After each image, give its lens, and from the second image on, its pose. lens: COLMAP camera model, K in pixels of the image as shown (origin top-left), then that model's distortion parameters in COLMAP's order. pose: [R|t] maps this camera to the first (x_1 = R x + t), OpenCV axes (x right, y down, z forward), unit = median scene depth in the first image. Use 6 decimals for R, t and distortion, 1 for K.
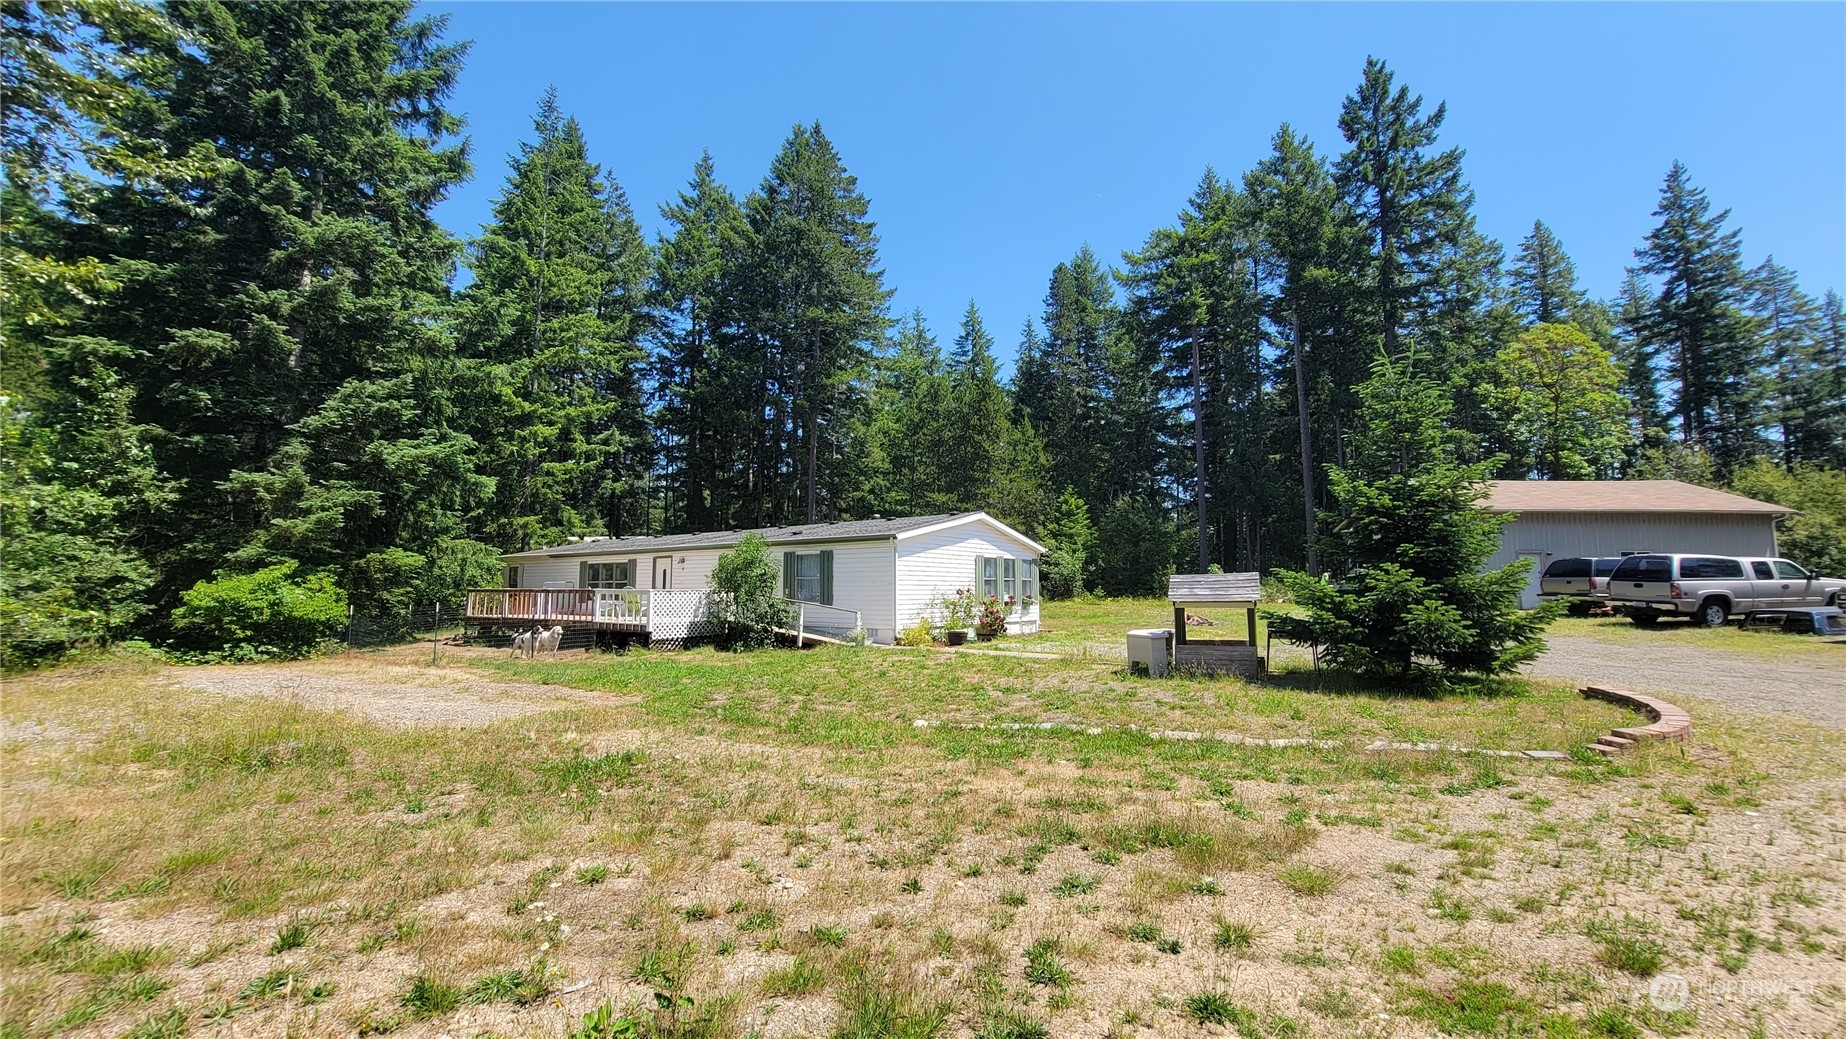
lens RADIAL K [[739.3, 0, 933.6], [0, 739.3, 521.1], [0, 0, 1]] dist [-0.005883, -0.000226]
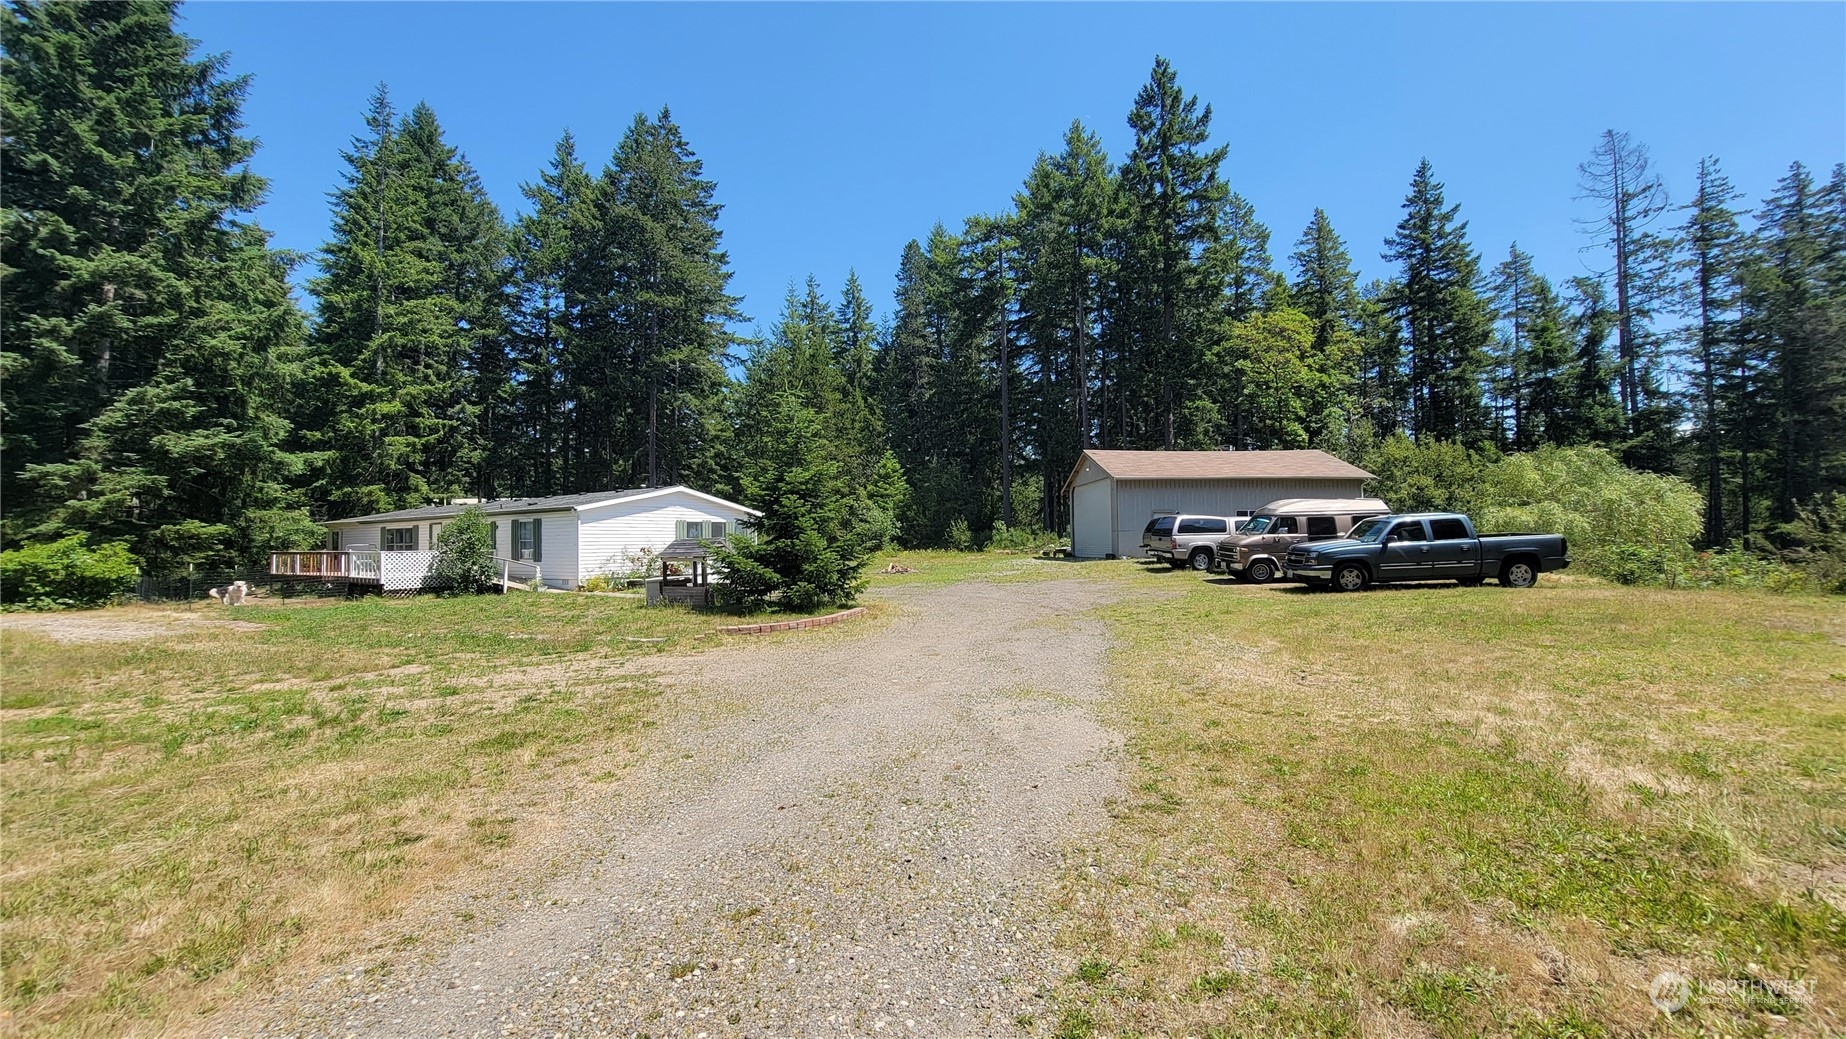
lens RADIAL K [[739.3, 0, 934.6], [0, 739.3, 521.3], [0, 0, 1]] dist [-0.005883, -0.000226]
pose [[0.999128, -0.010442, 0.040426, 0.433486], [0.007869, 0.997963, 0.063312, -0.027475], [-0.041004, -0.062939, 0.997175, -0.260137]]
